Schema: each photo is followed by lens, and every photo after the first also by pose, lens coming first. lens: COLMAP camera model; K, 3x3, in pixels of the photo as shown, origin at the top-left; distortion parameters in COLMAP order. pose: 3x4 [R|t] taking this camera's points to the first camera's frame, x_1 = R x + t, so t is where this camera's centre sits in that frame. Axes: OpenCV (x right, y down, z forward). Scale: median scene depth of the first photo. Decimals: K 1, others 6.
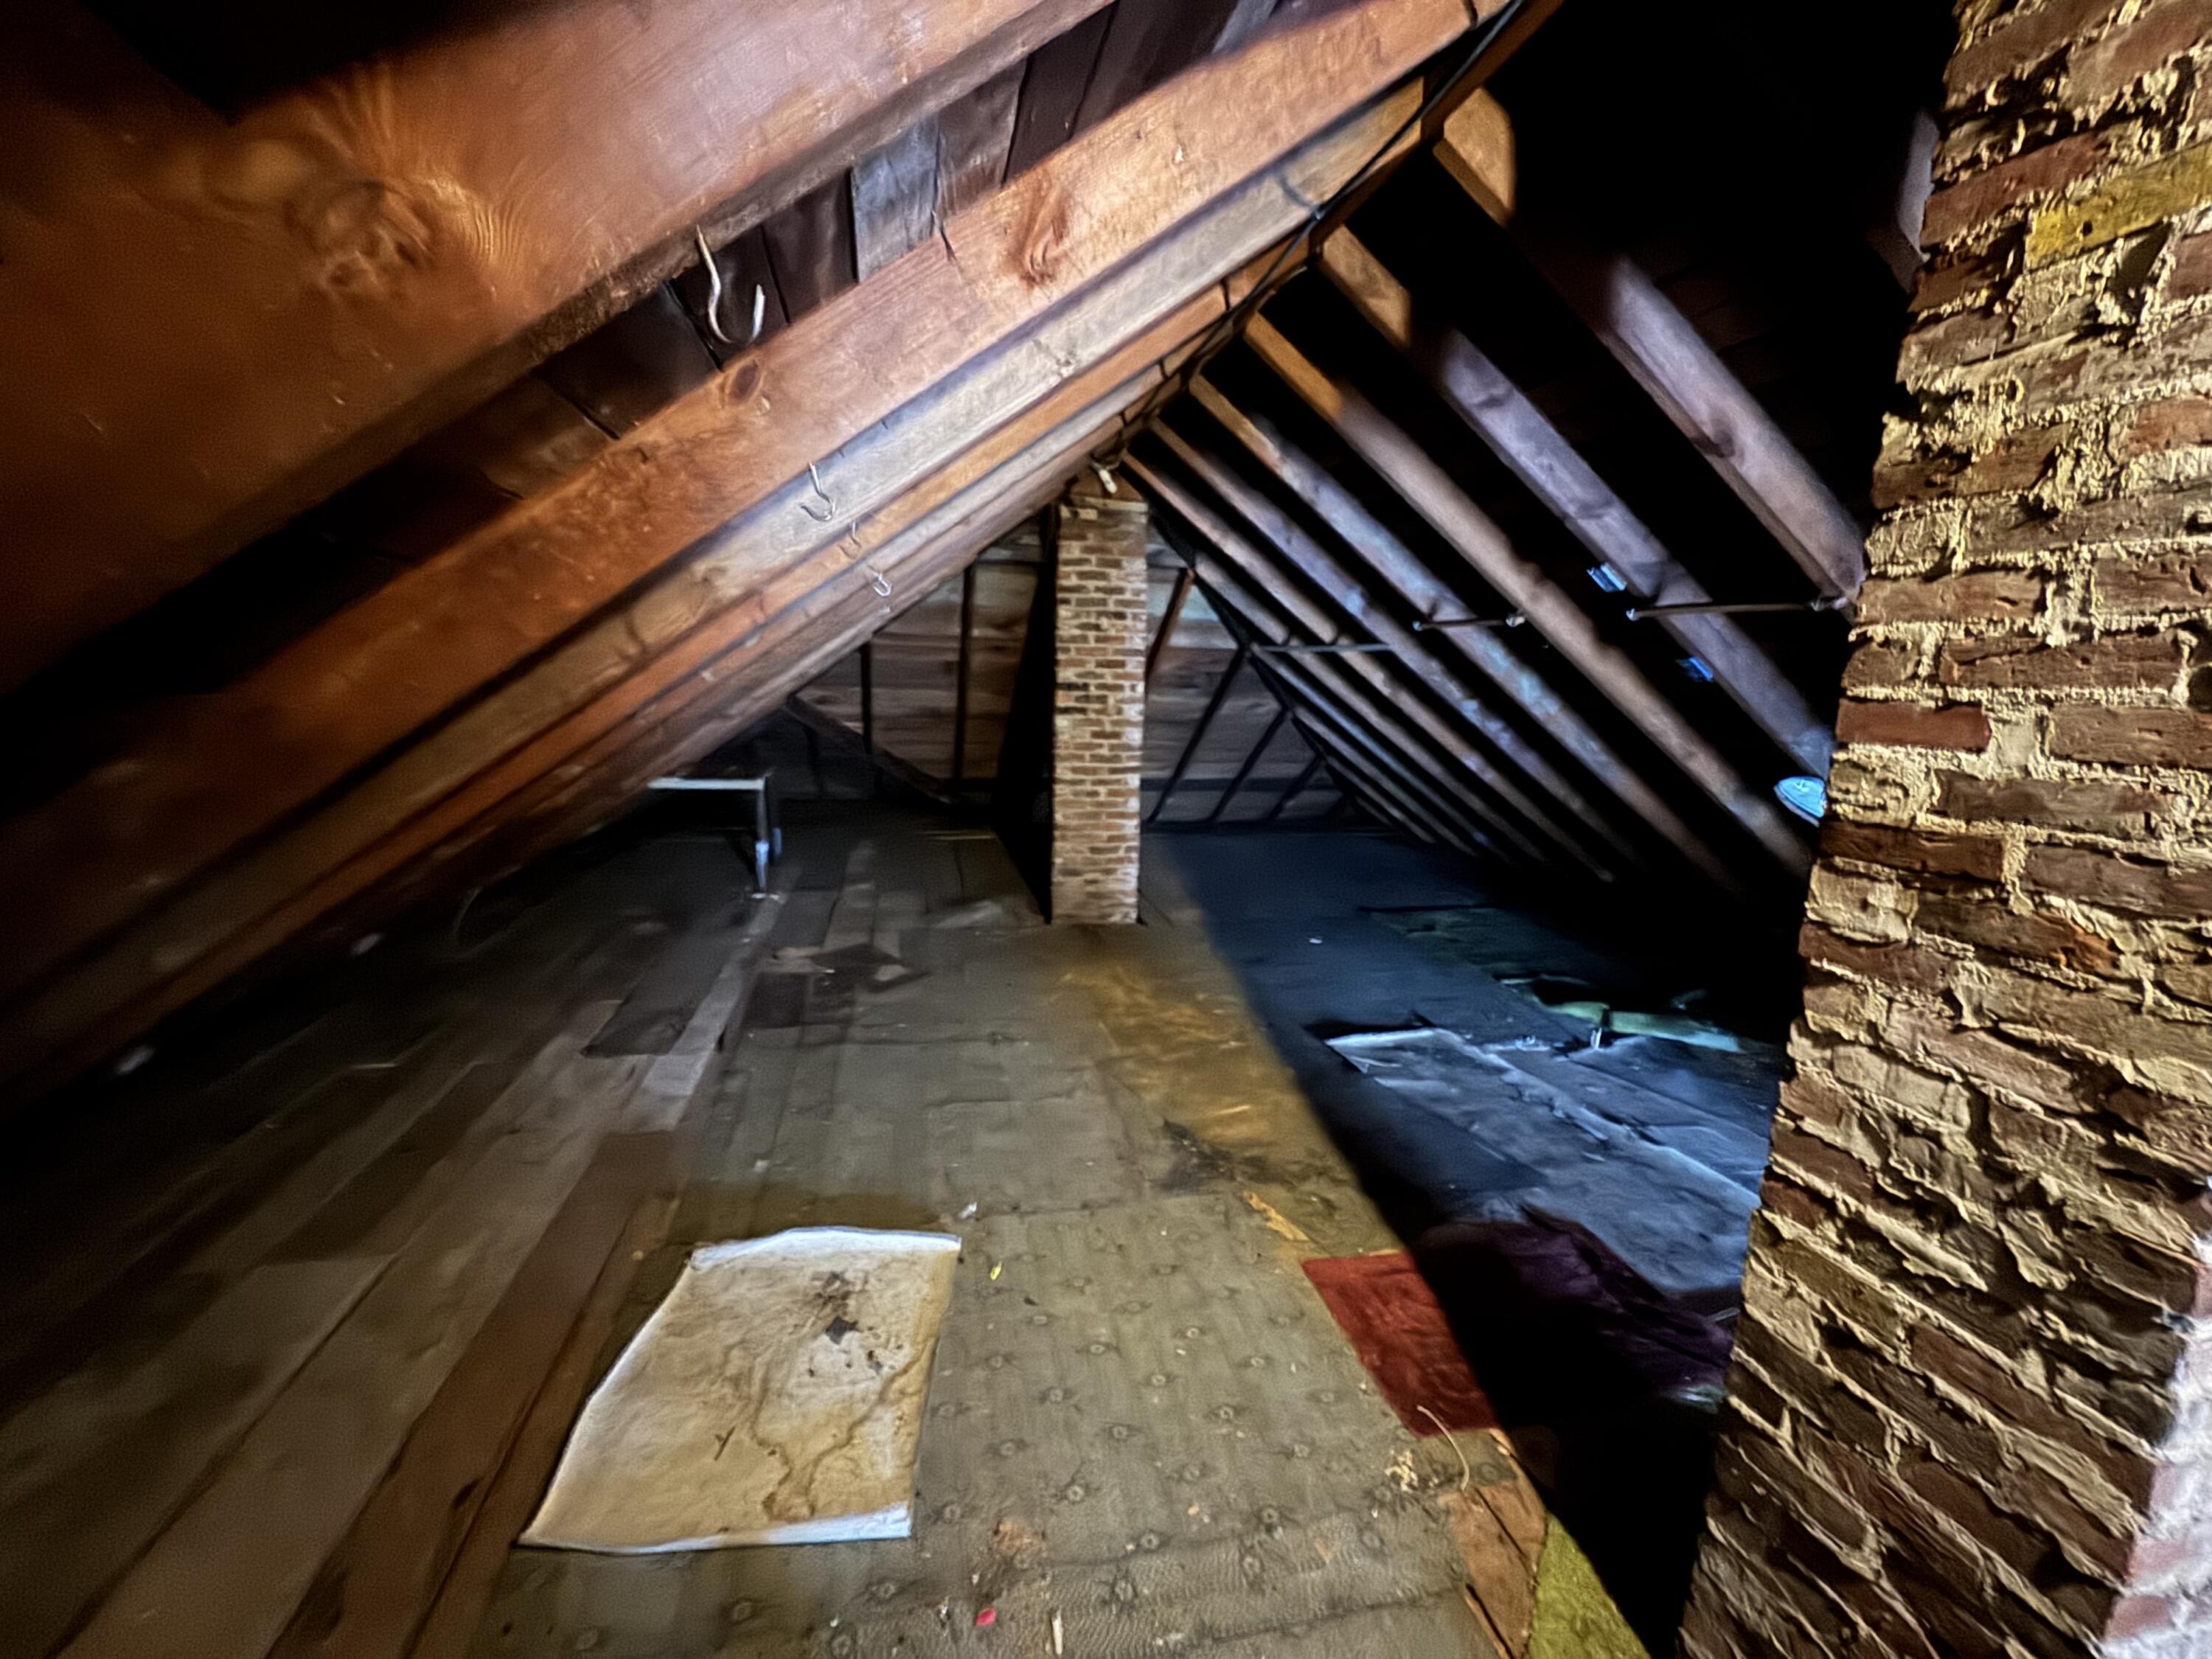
lens RADIAL K [[878.4, 0, 1103.4], [0, 878.4, 825.9], [0, 0, 1]] dist [-0.002508, 0.000642]
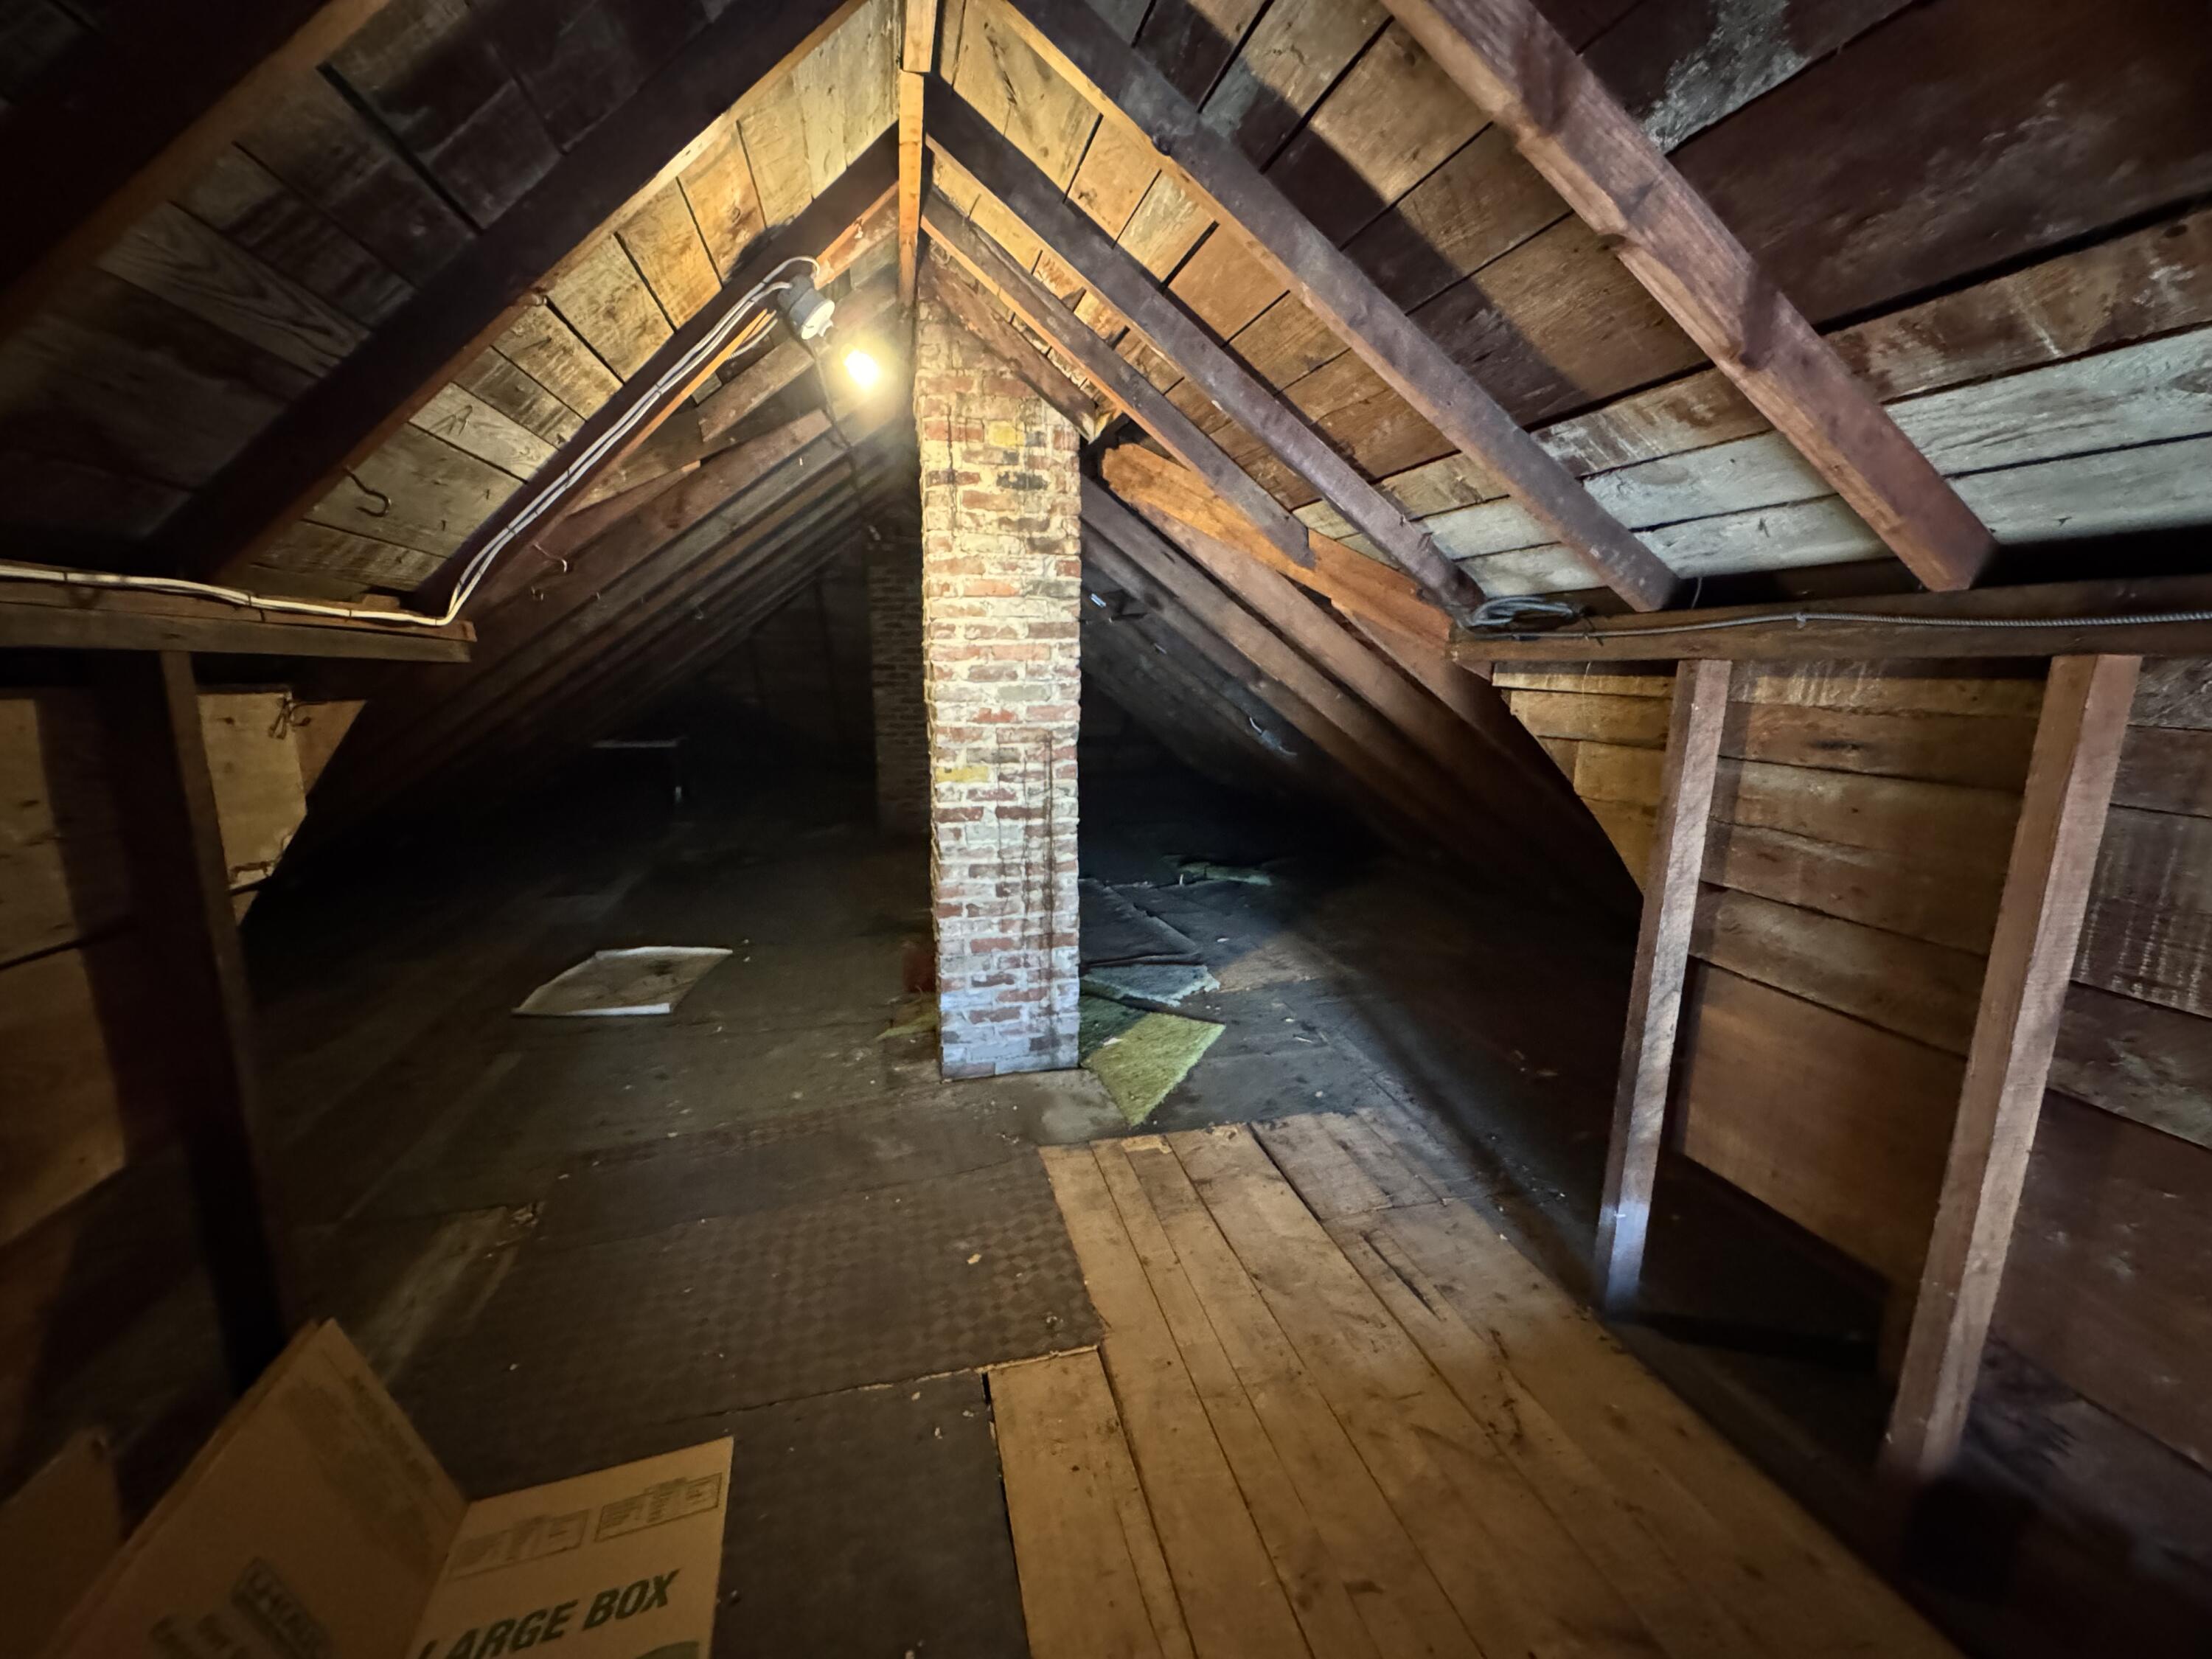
lens RADIAL K [[878.4, 0, 1103.4], [0, 878.4, 825.9], [0, 0, 1]] dist [-0.002508, 0.000642]
pose [[0.999508, -0.028386, 0.013340, 0.418145], [0.028057, 0.999313, 0.024225, 0.106658], [-0.014019, -0.023838, 0.999618, -0.629834]]
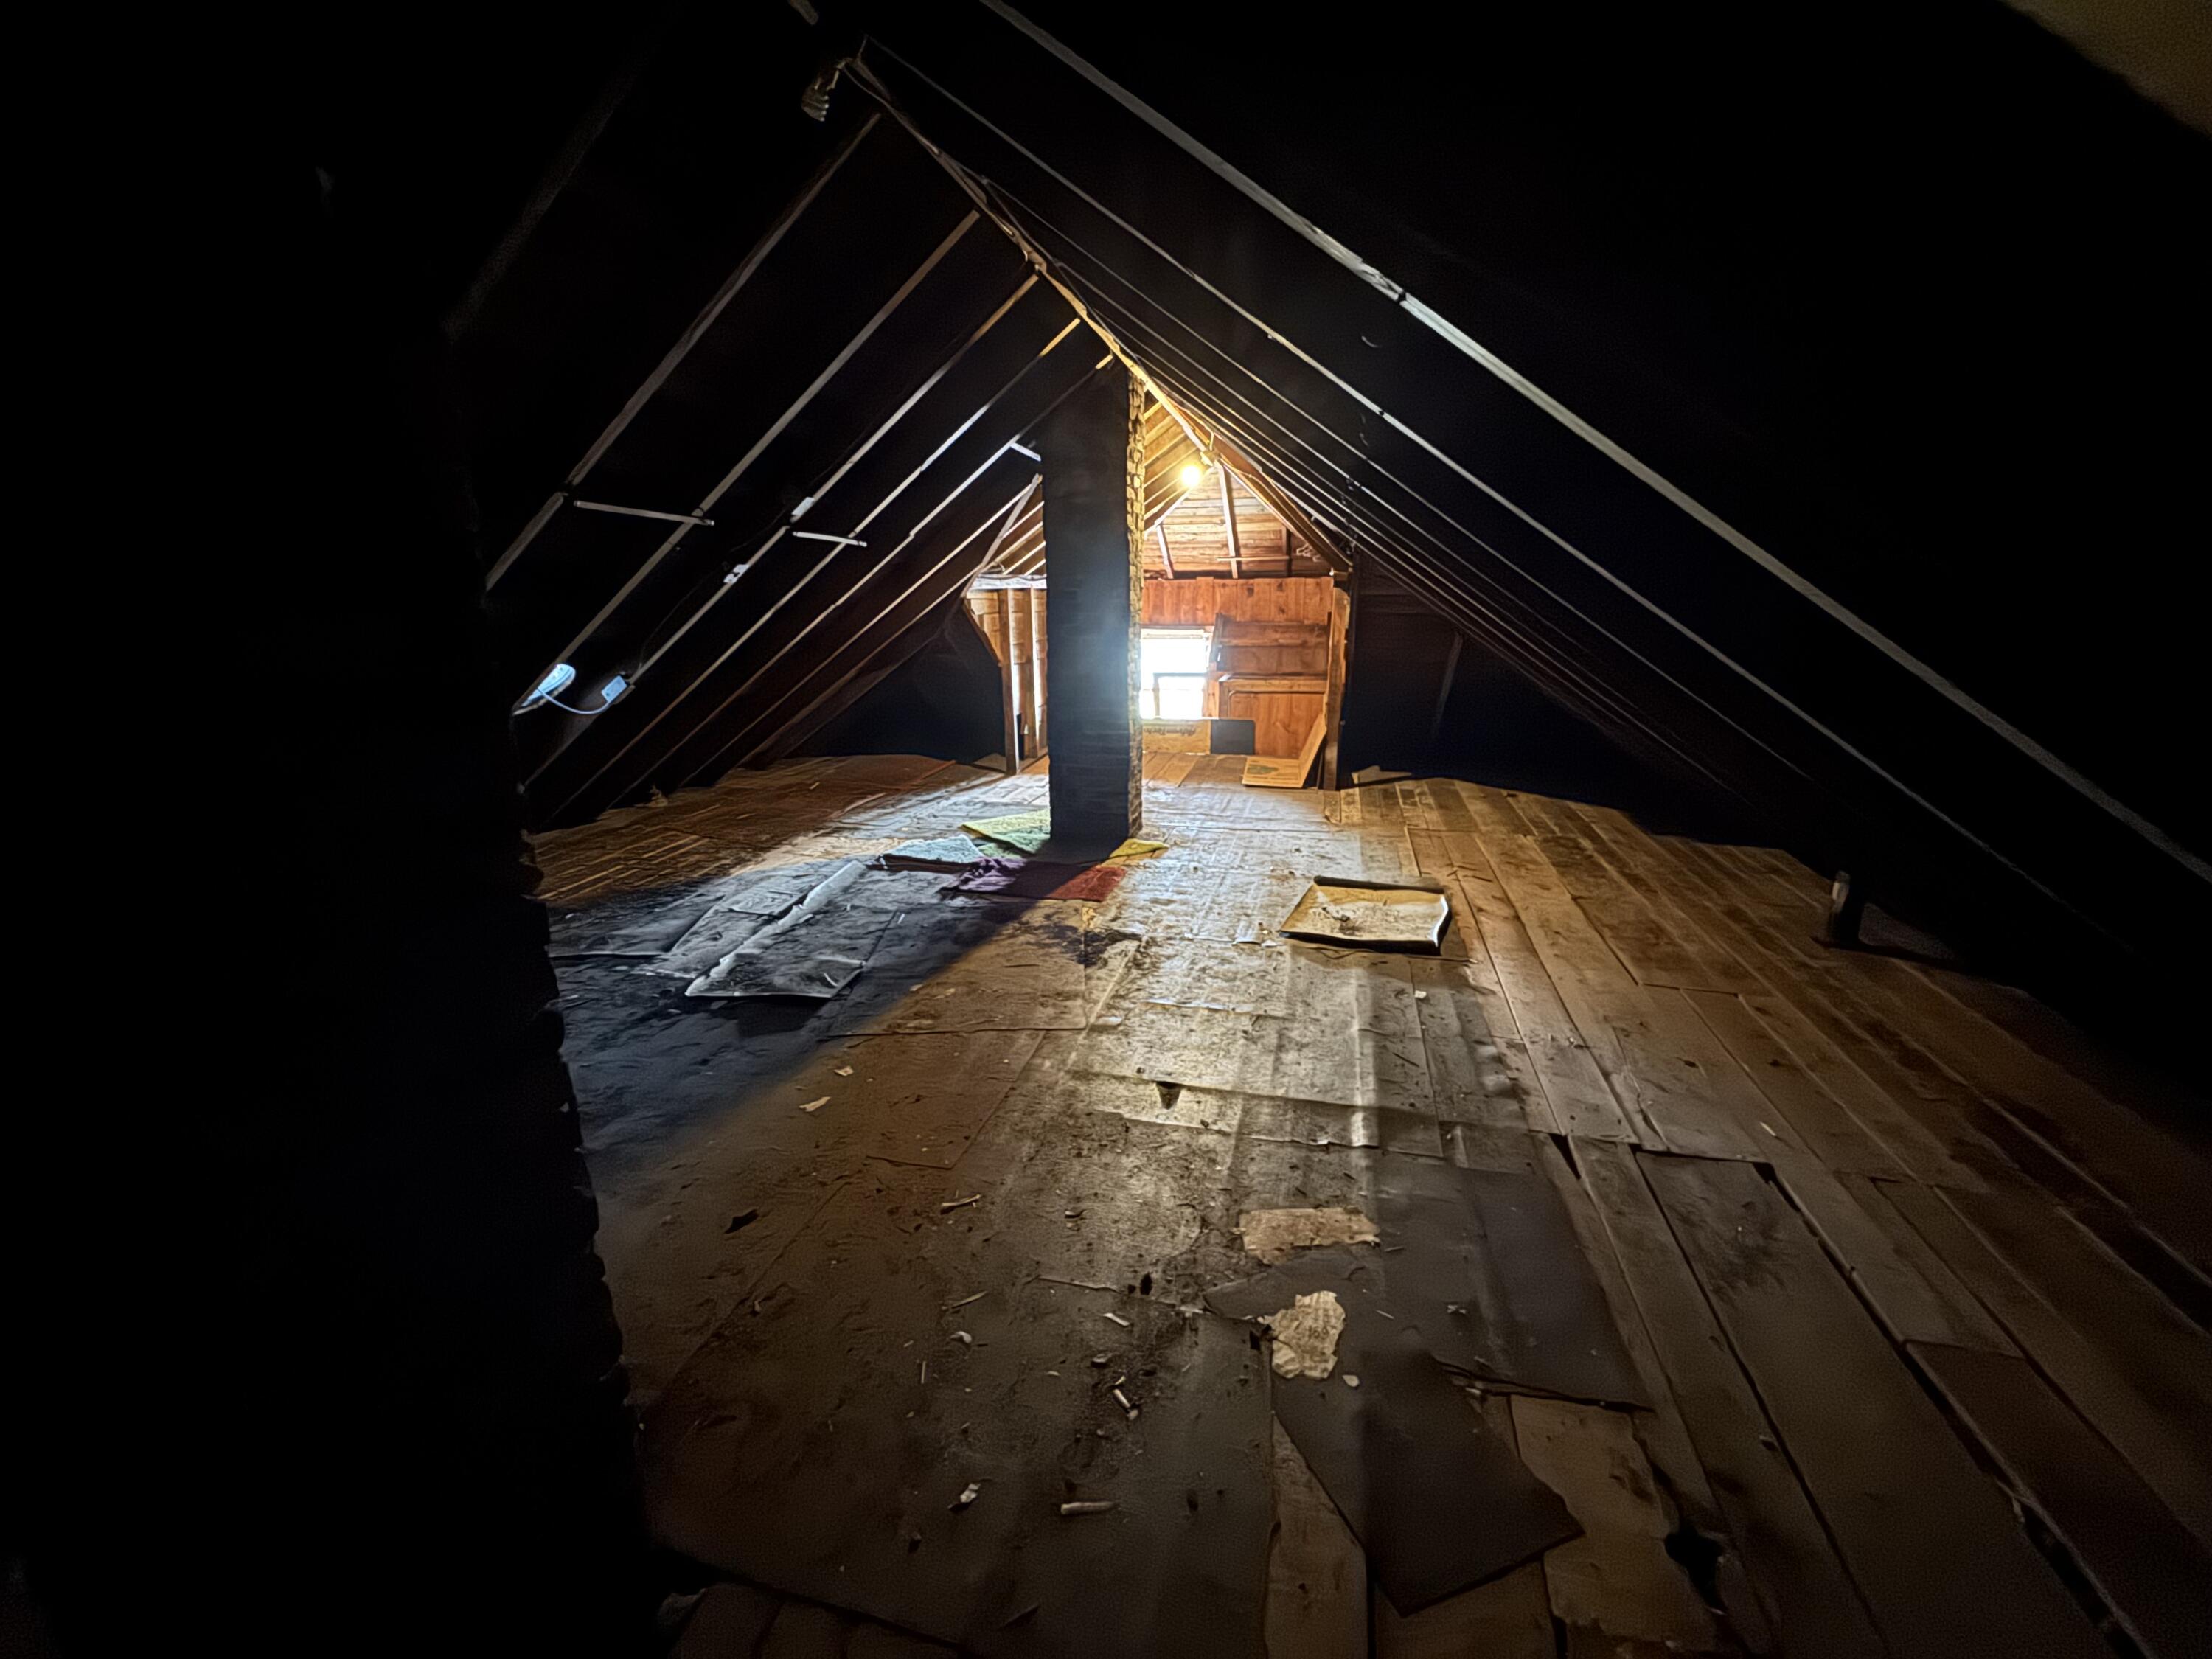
lens RADIAL K [[878.4, 0, 1103.4], [0, 878.4, 825.9], [0, 0, 1]] dist [-0.002508, 0.000642]
pose [[-0.890745, -0.137313, 0.433264, -0.370749], [0.059364, 0.909955, 0.410437, -0.275077], [-0.450609, 0.391315, -0.802387, 1.579498]]
